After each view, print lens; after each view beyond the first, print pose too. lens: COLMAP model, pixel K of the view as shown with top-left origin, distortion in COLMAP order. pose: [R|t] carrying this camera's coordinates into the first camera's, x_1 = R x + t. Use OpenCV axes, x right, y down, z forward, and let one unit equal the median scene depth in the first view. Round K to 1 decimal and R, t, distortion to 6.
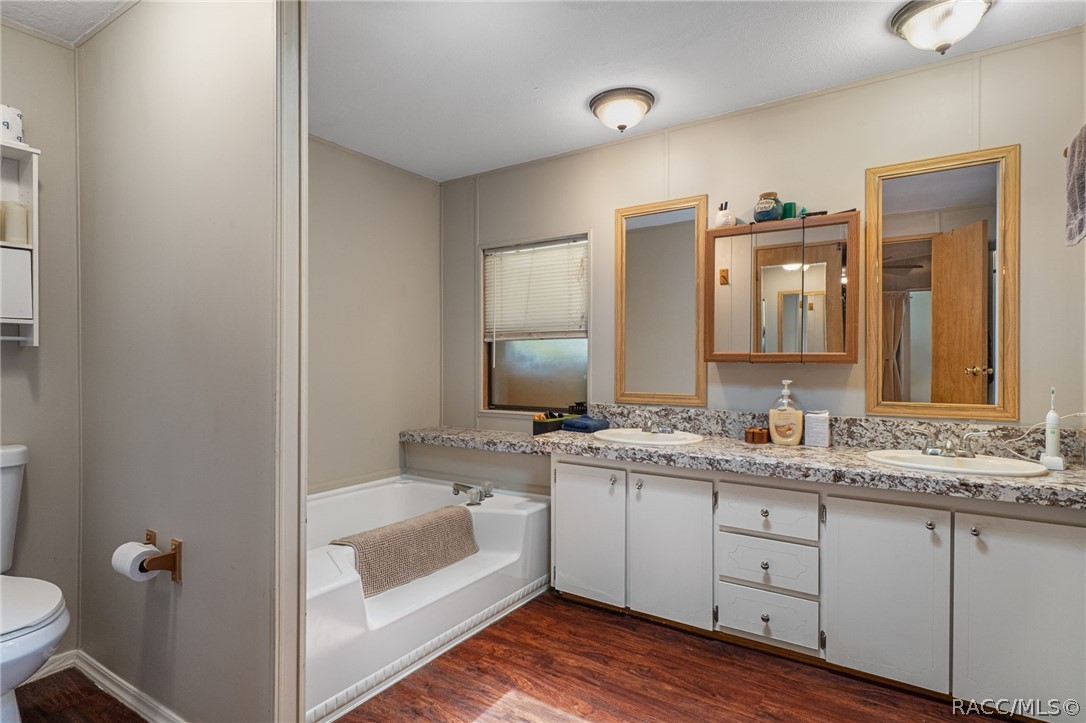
lens RADIAL K [[529.2, 0, 537.4], [0, 529.2, 362.9], [0, 0, 1]] dist [0.003189, 0.000810]
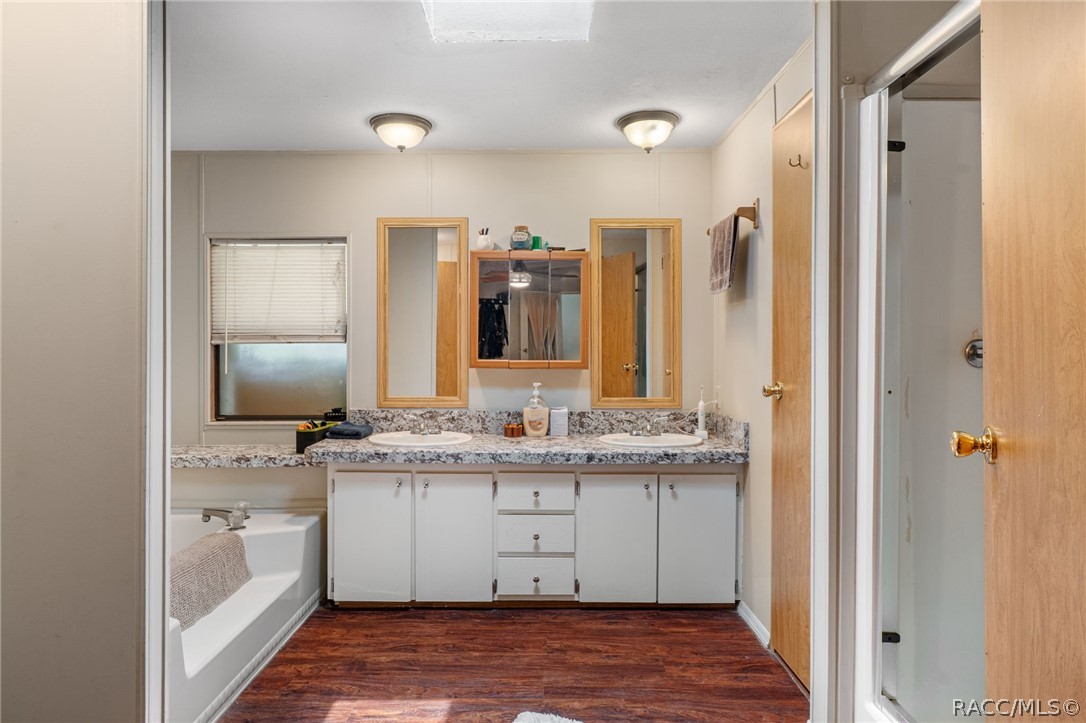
lens RADIAL K [[529.2, 0, 537.4], [0, 529.2, 362.9], [0, 0, 1]] dist [0.003189, 0.000810]
pose [[0.861237, -0.005667, 0.508172, -0.167620], [0.004141, 0.999983, 0.004133, -0.021755], [-0.508186, -0.001455, 0.861246, -0.050058]]
